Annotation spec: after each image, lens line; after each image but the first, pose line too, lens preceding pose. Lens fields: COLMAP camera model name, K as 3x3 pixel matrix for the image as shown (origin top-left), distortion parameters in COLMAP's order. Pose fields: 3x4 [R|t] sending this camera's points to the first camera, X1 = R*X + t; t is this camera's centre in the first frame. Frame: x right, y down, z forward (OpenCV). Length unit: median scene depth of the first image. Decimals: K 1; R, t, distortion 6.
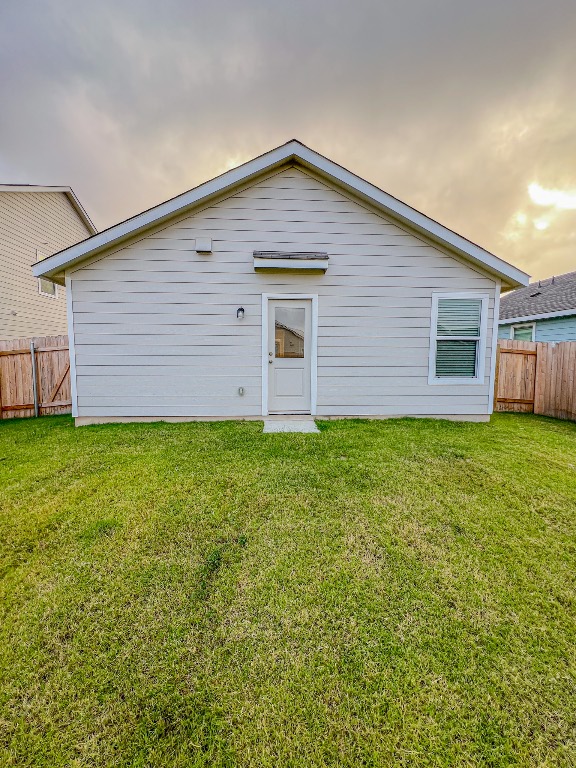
lens RADIAL K [[313.8, 0, 288.0], [0, 313.8, 384.0], [0, 0, 1]] dist [-0.002473, -0.000020]
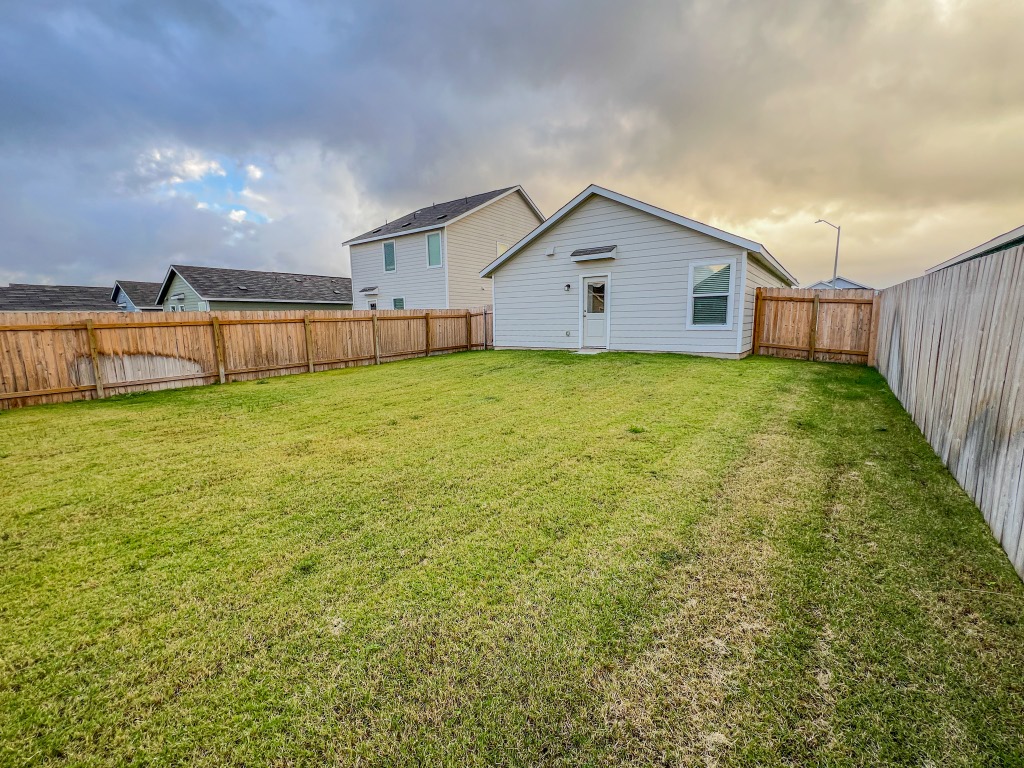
lens RADIAL K [[418.5, 0, 512.0], [0, 418.5, 384.0], [0, 0, 1]] dist [-0.002473, -0.000020]
pose [[0.772538, 0.080362, -0.629862, 1.046388], [-0.037553, 0.996005, 0.081019, 0.121373], [0.633857, -0.038937, 0.772470, -0.942637]]
